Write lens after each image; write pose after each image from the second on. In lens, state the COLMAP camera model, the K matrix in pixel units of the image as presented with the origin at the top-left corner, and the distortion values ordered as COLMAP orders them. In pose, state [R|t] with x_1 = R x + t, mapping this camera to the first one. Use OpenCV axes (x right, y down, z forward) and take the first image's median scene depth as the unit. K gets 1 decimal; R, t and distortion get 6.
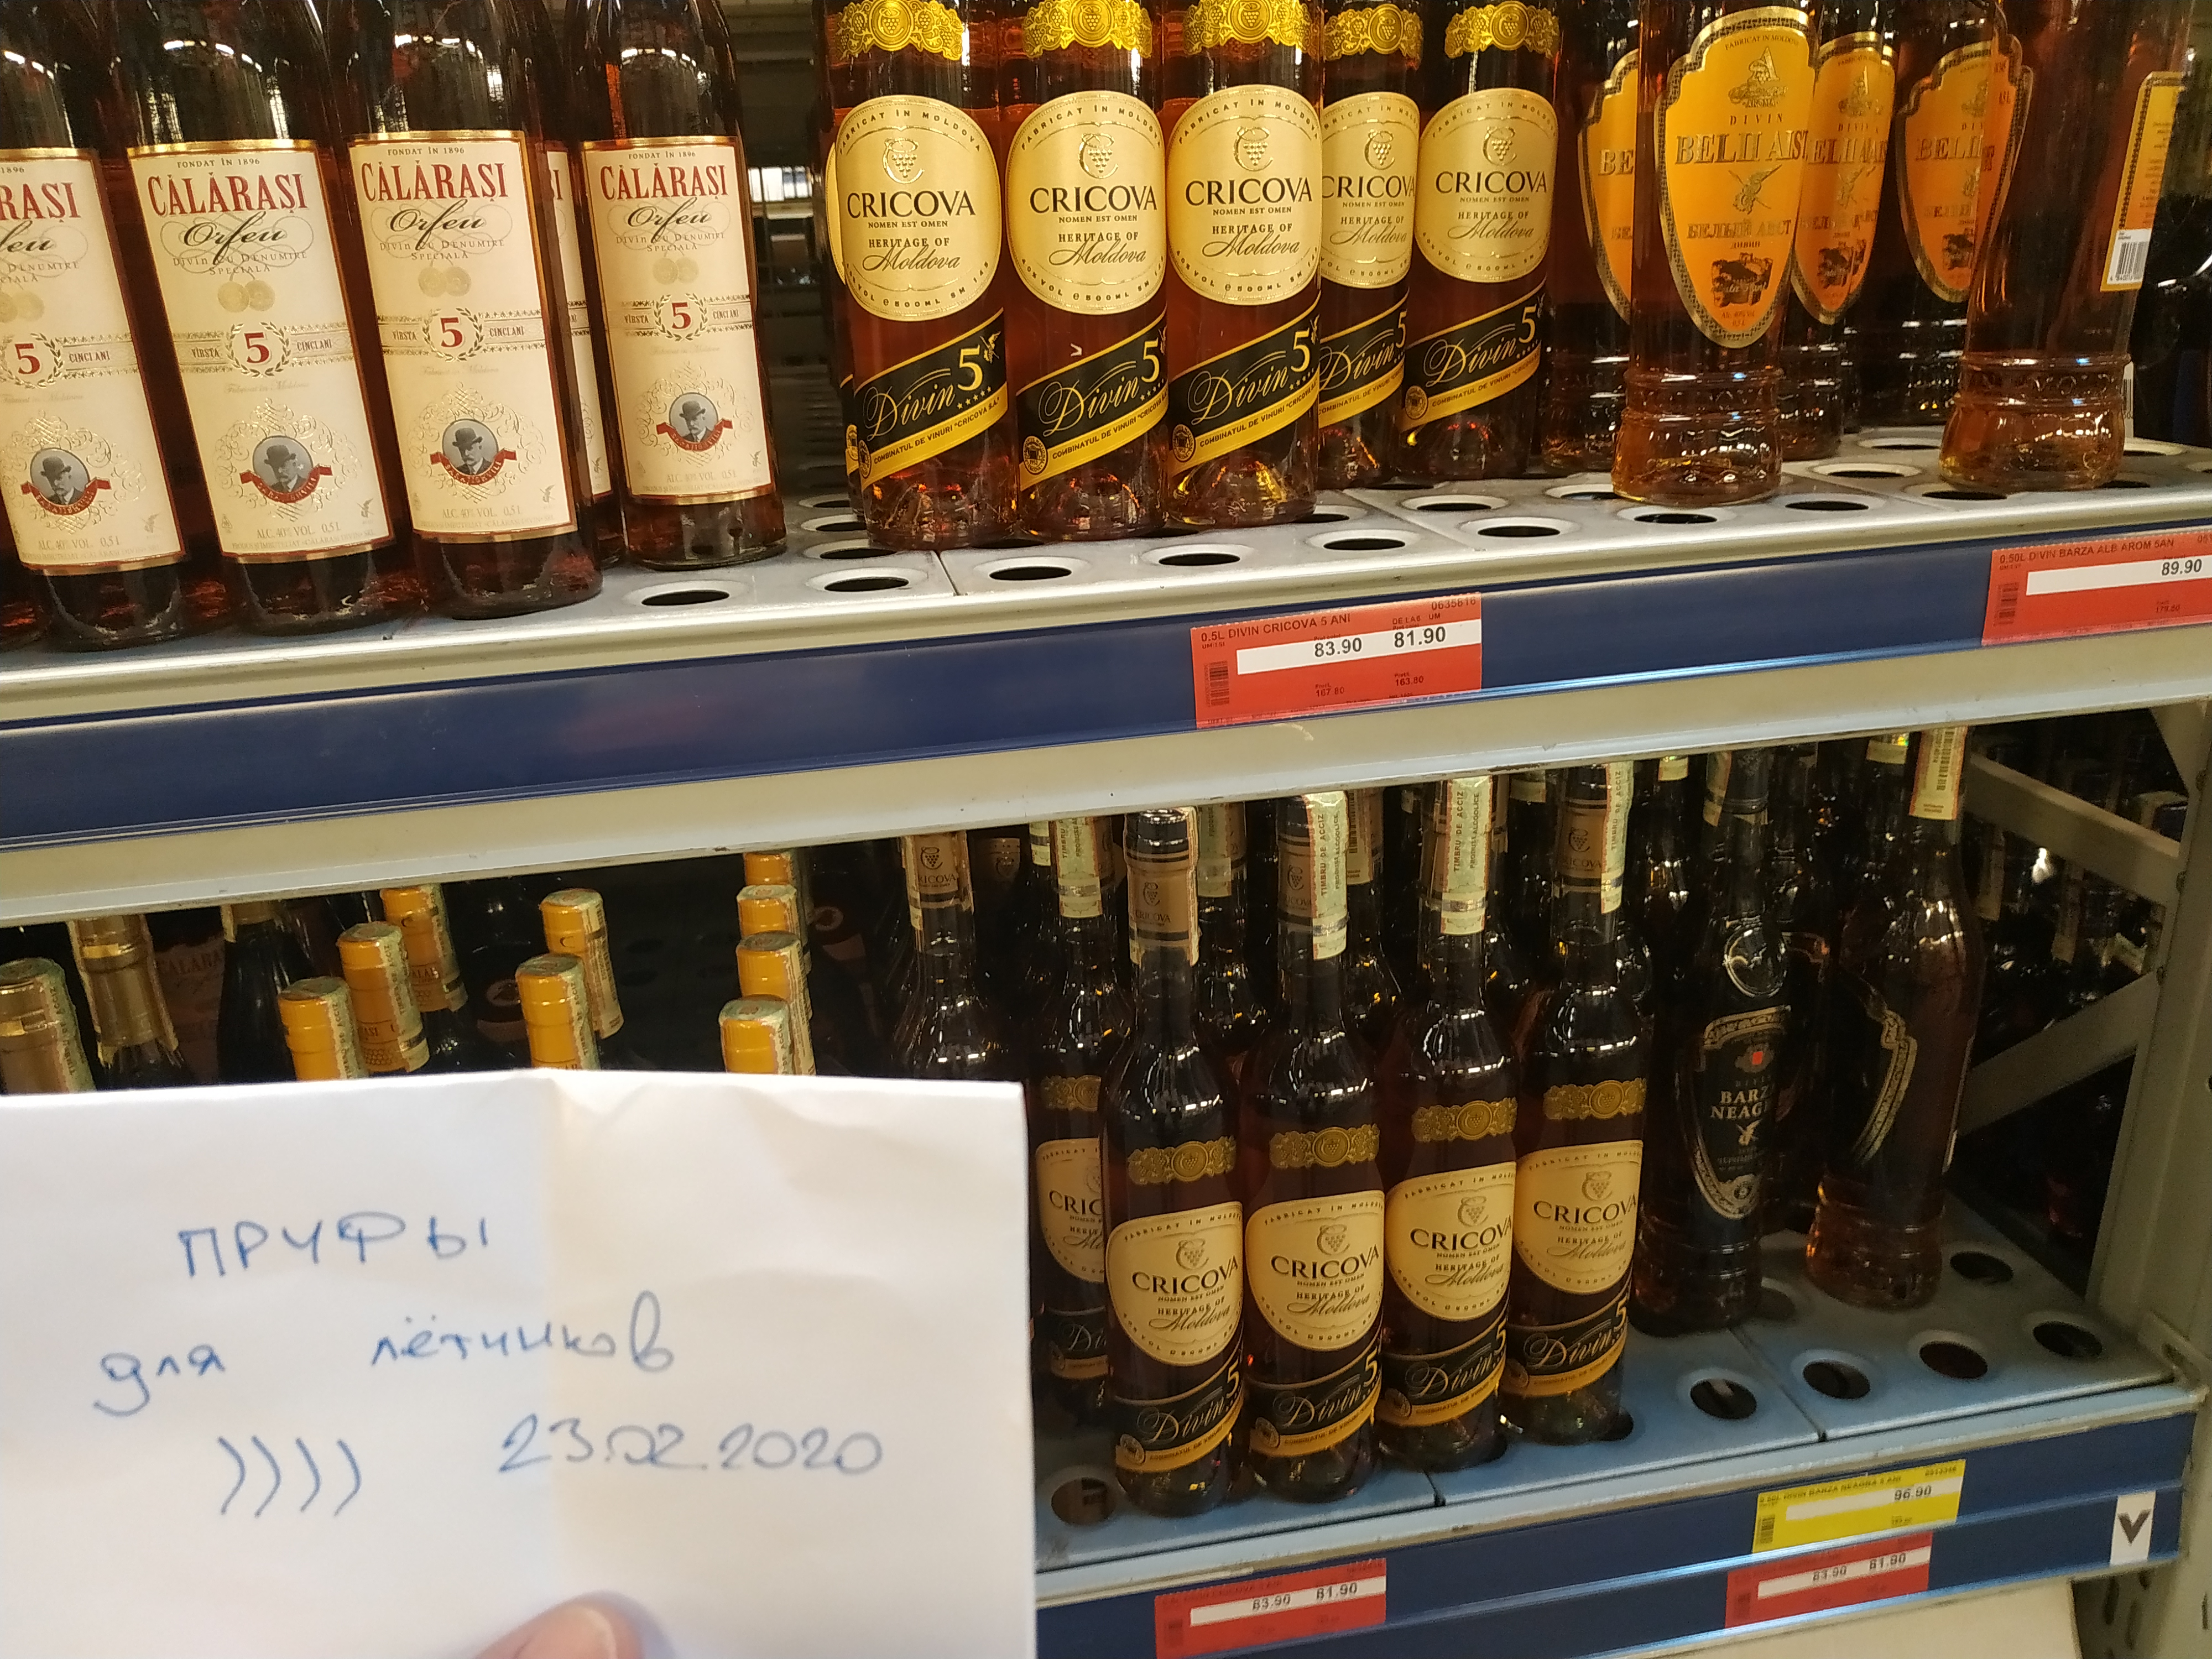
lens RADIAL K [[1608.1, 0, 1113.8], [0, 1608.1, 823.8], [0, 0, 1]] dist [0.007666, -0.014986]
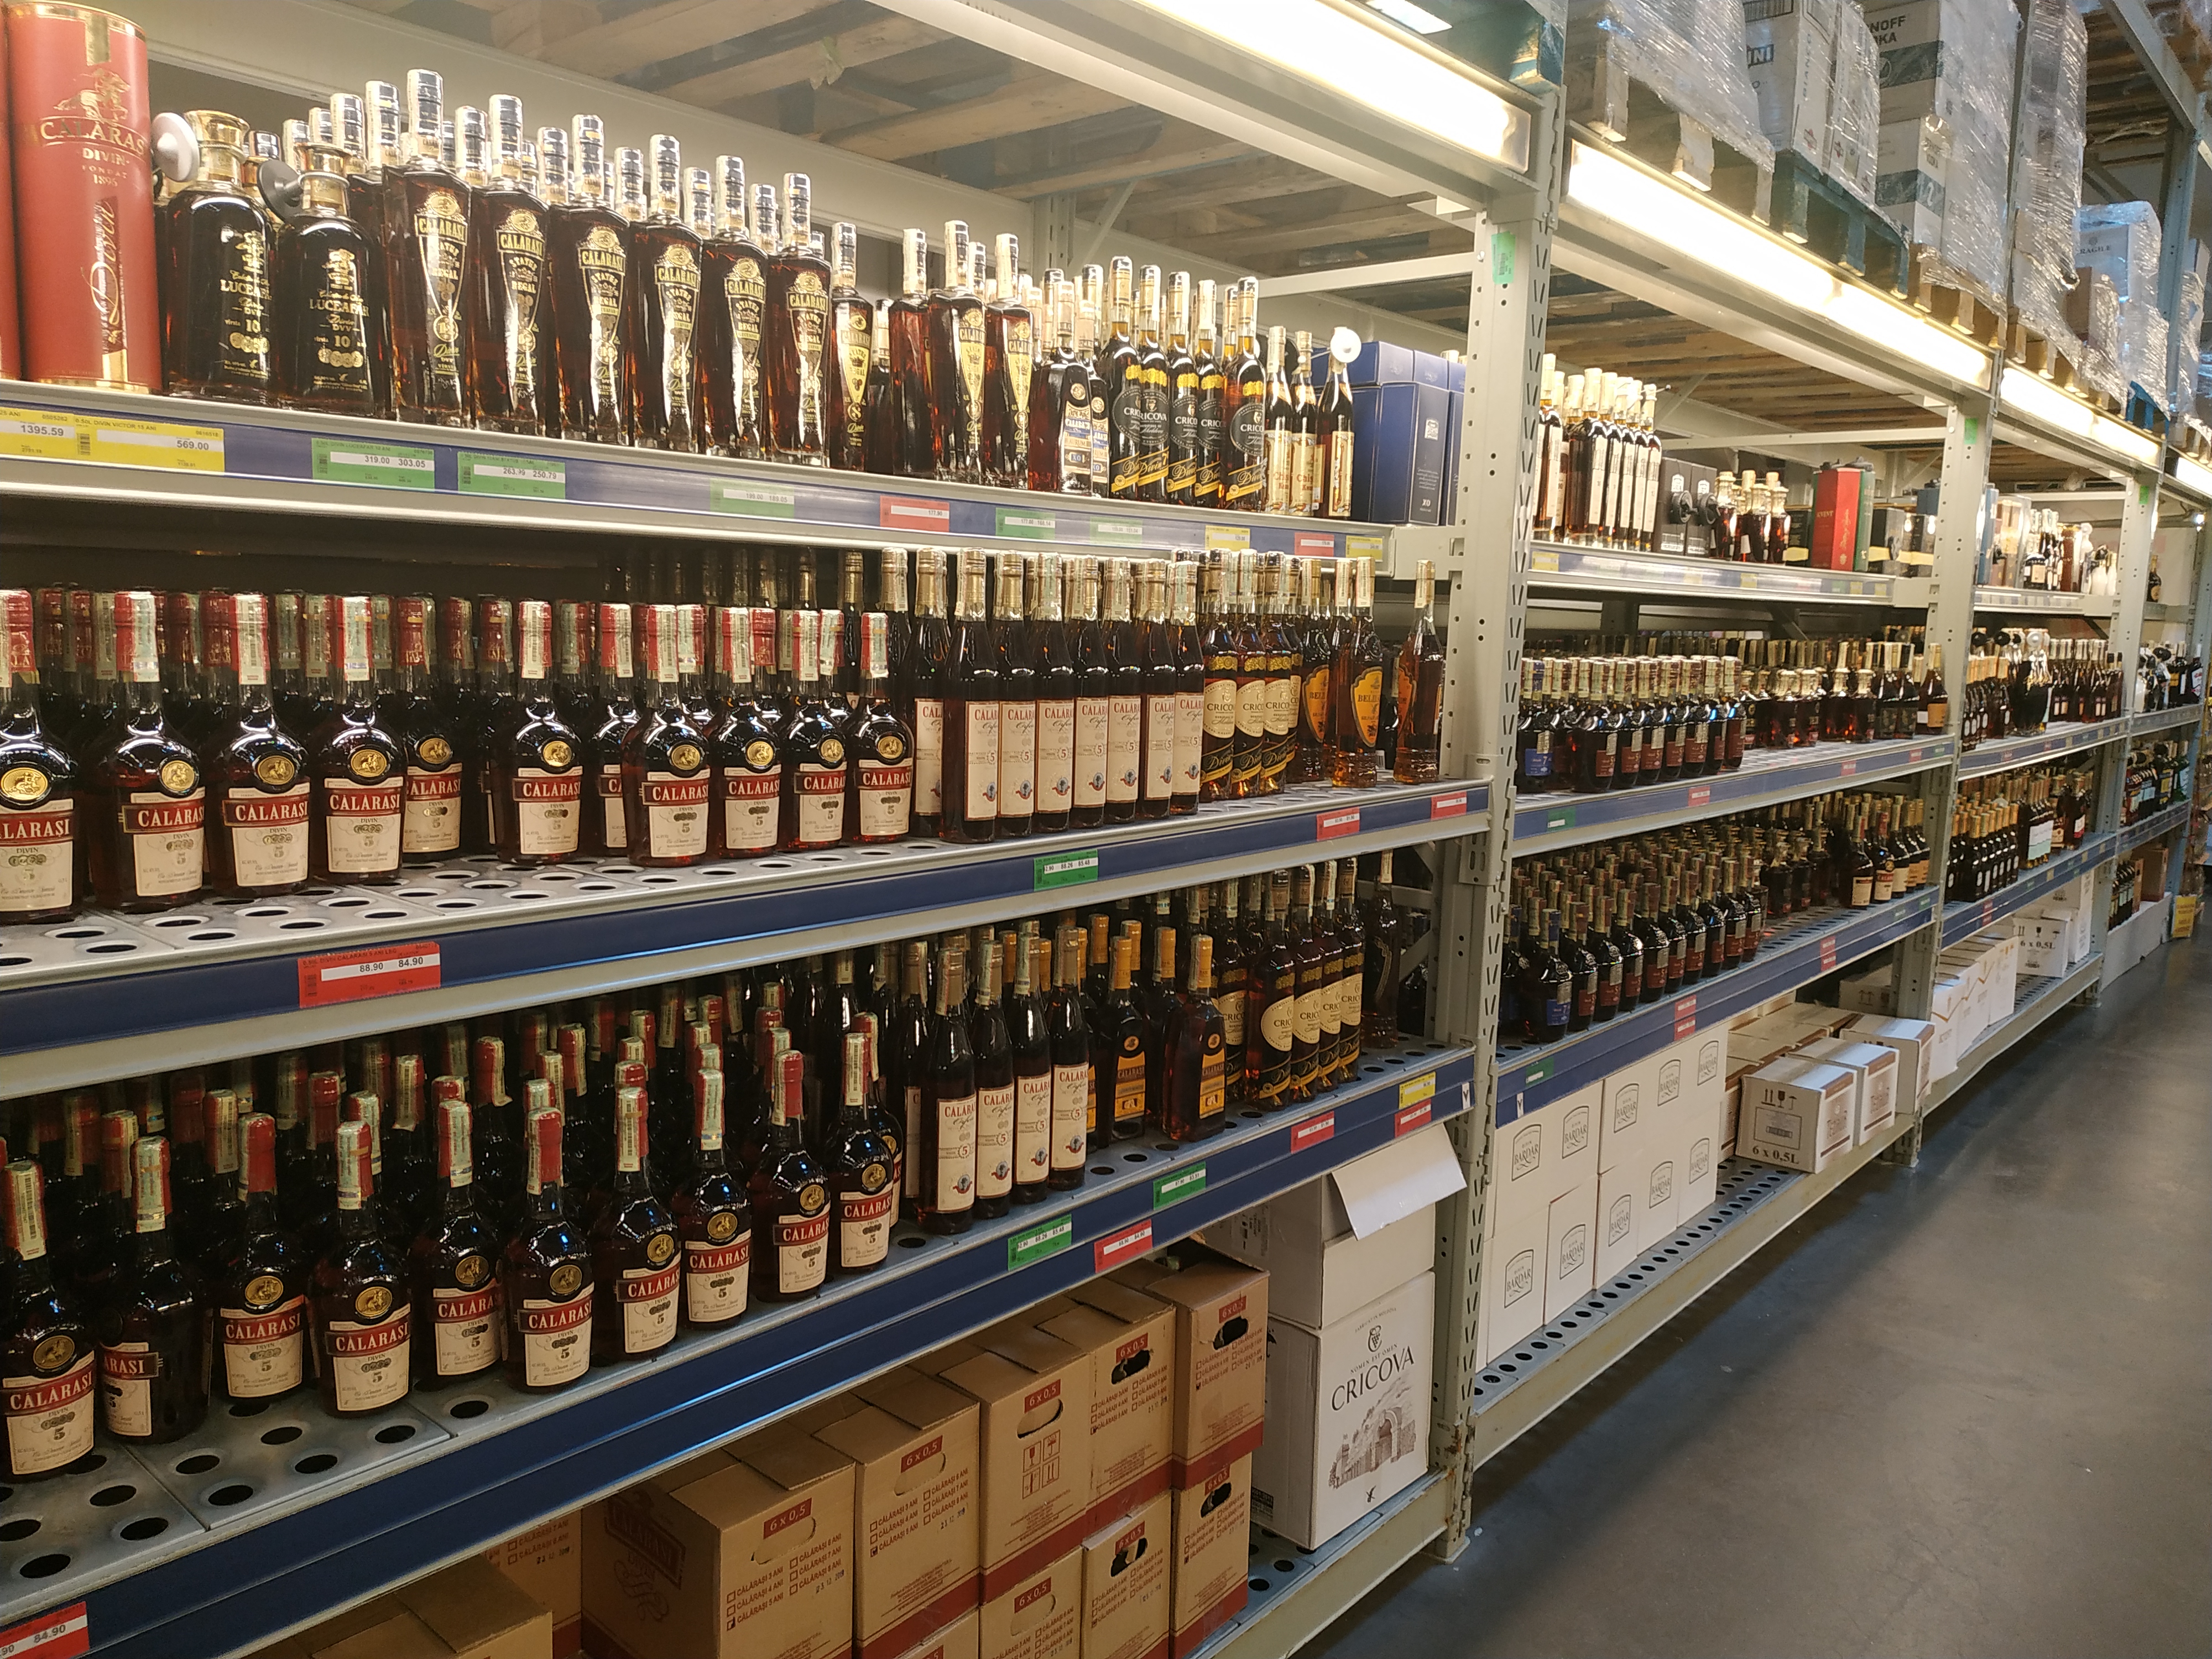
lens RADIAL K [[1608.1, 0, 1113.8], [0, 1608.1, 823.8], [0, 0, 1]] dist [0.007666, -0.014986]
pose [[0.778228, -0.038956, 0.626772, -2.042937], [0.163413, 0.976252, -0.142223, 0.278360], [-0.606348, 0.213105, 0.766113, -1.220115]]
